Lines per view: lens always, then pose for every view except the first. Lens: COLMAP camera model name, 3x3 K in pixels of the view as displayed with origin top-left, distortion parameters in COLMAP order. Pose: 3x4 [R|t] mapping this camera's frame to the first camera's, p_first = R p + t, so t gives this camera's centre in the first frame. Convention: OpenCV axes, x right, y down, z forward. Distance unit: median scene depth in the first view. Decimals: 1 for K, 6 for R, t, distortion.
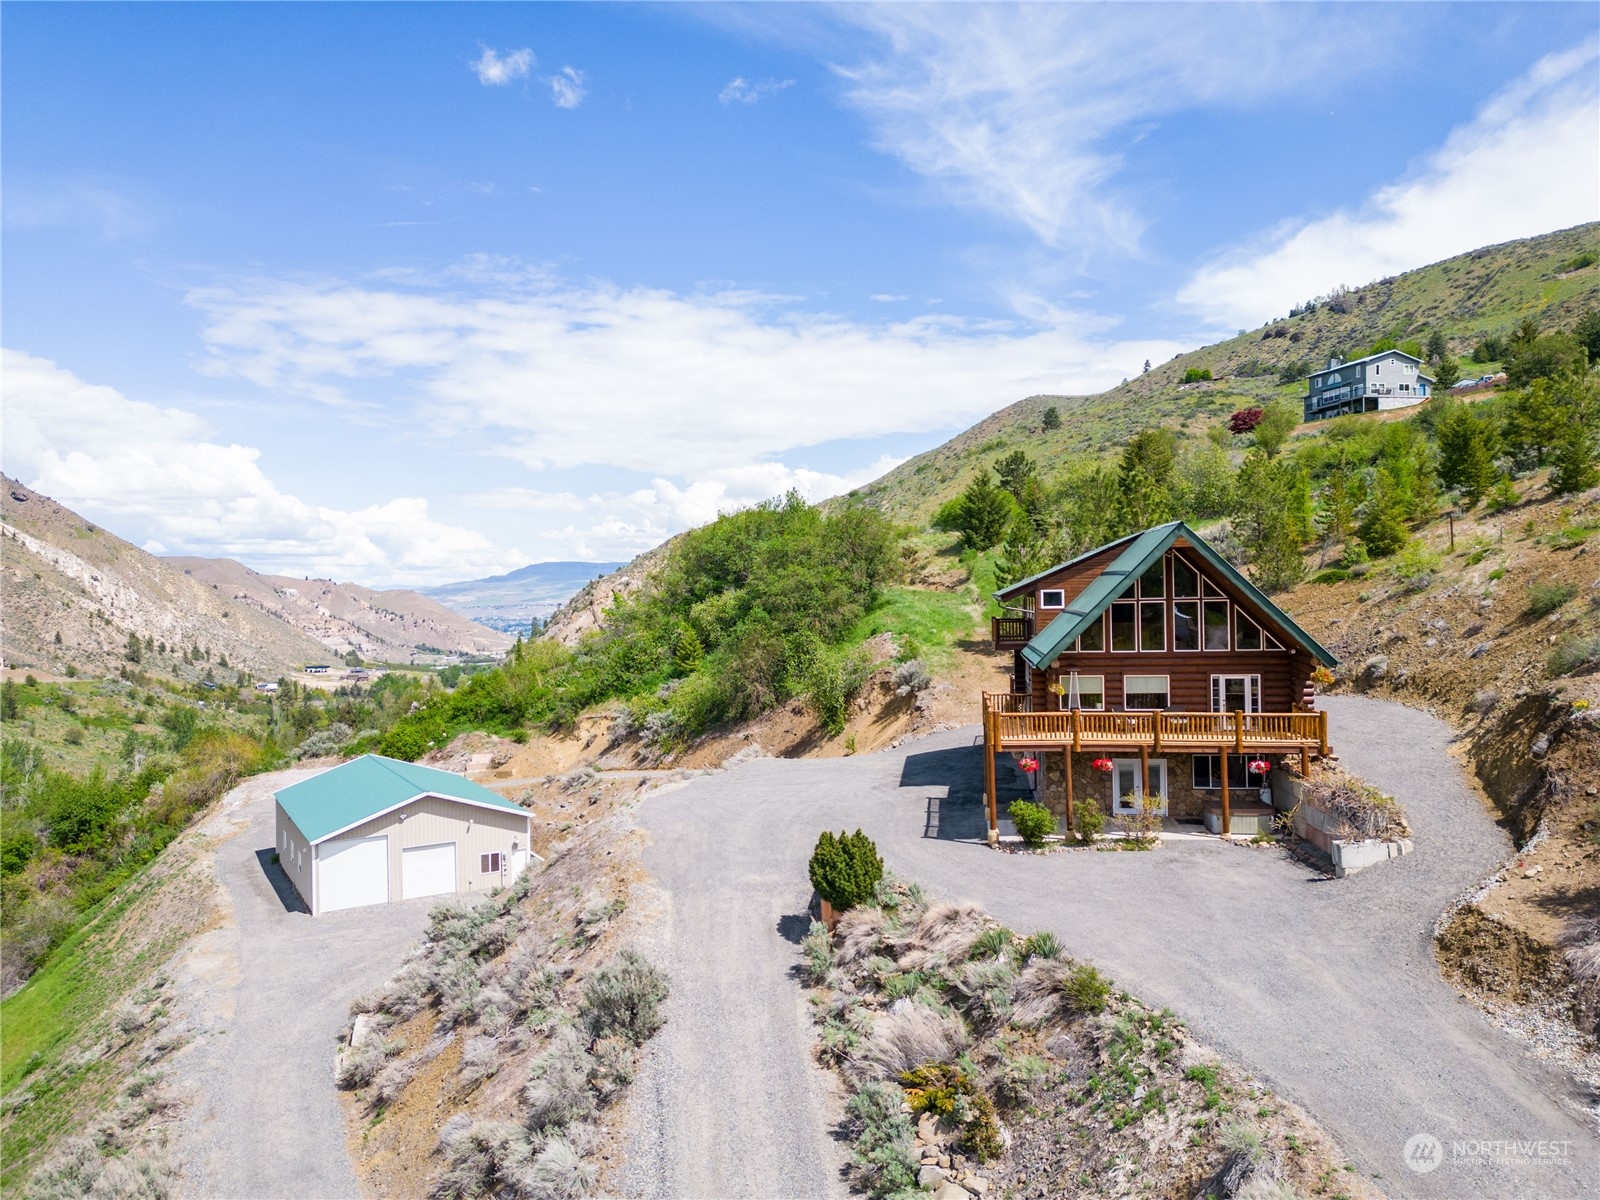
lens RADIAL K [[1144.9, 0, 800.0], [0, 1144.9, 600.0], [0, 0, 1]] dist [0.096730, -0.092114]
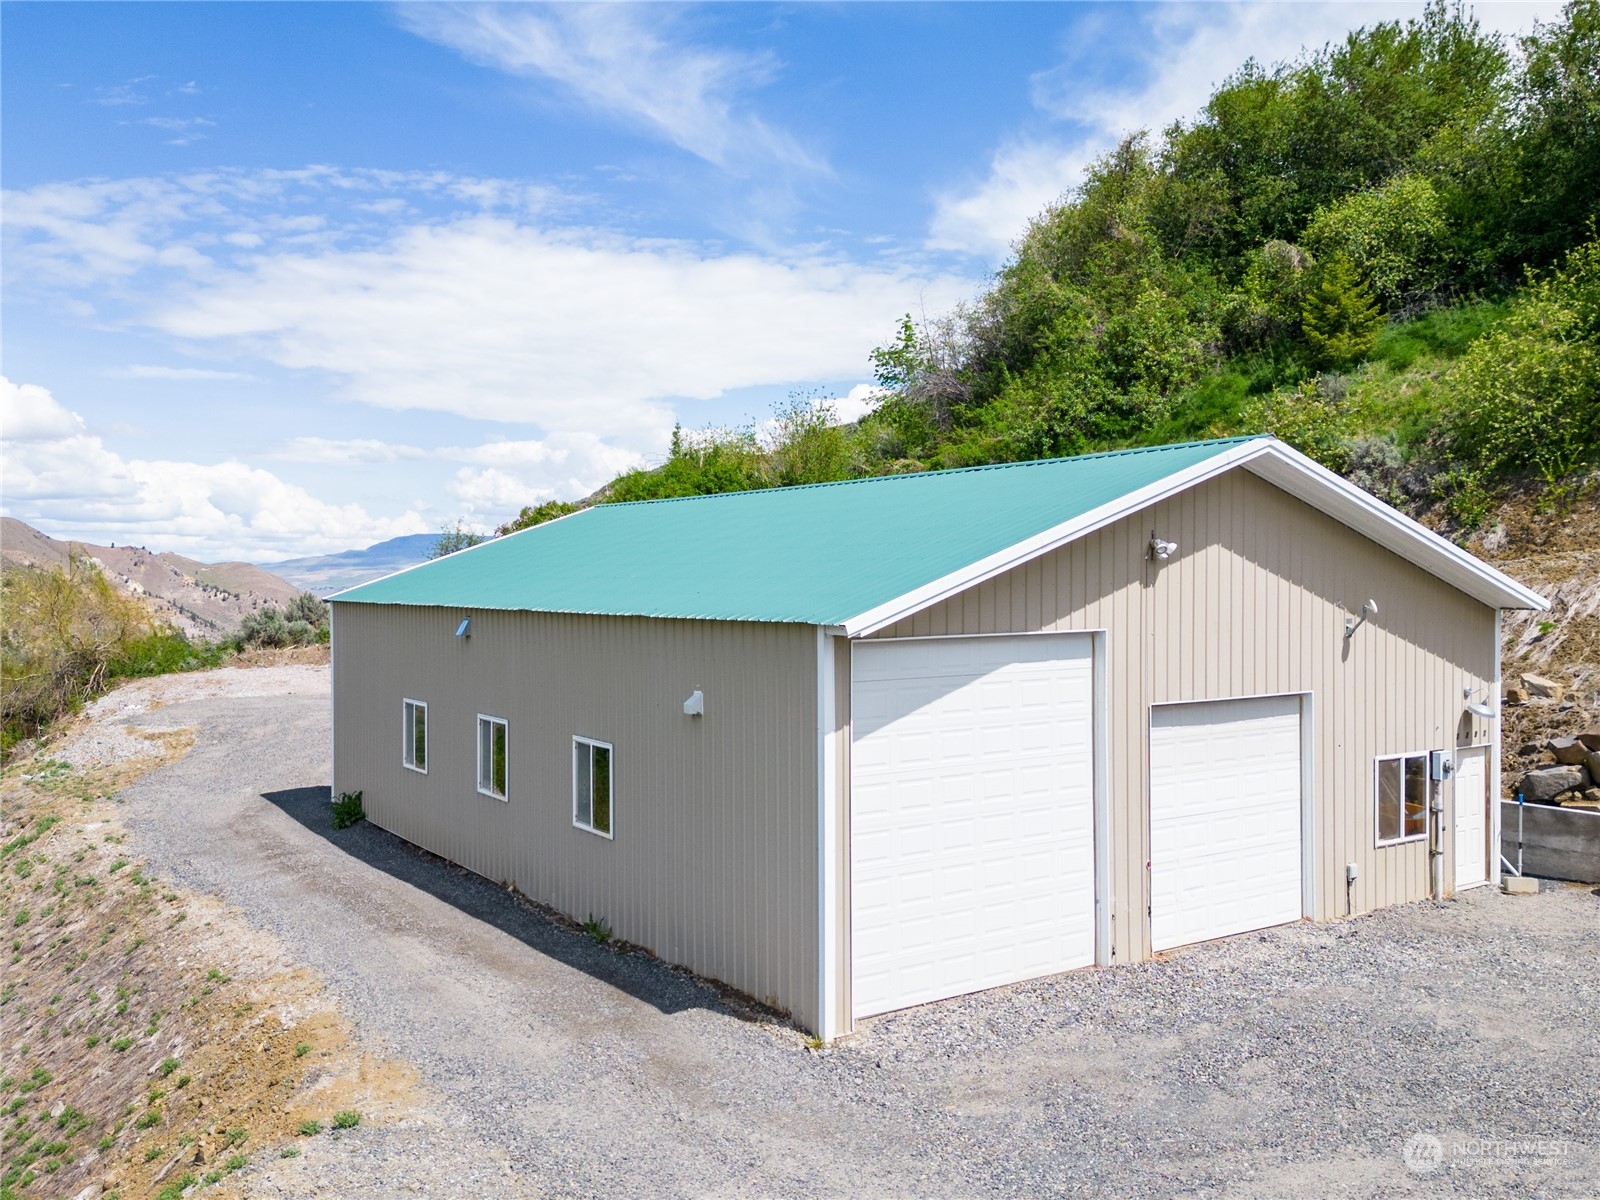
lens RADIAL K [[1335.6, 0, 800.0], [0, 1335.6, 600.0], [0, 0, 1]] dist [0.041756, 0.001321]
pose [[0.997116, 0.009743, 0.075266, -0.250082], [-0.009766, 0.999952, -0.000056, 0.115884], [-0.075263, -0.000680, 0.997163, 0.452604]]
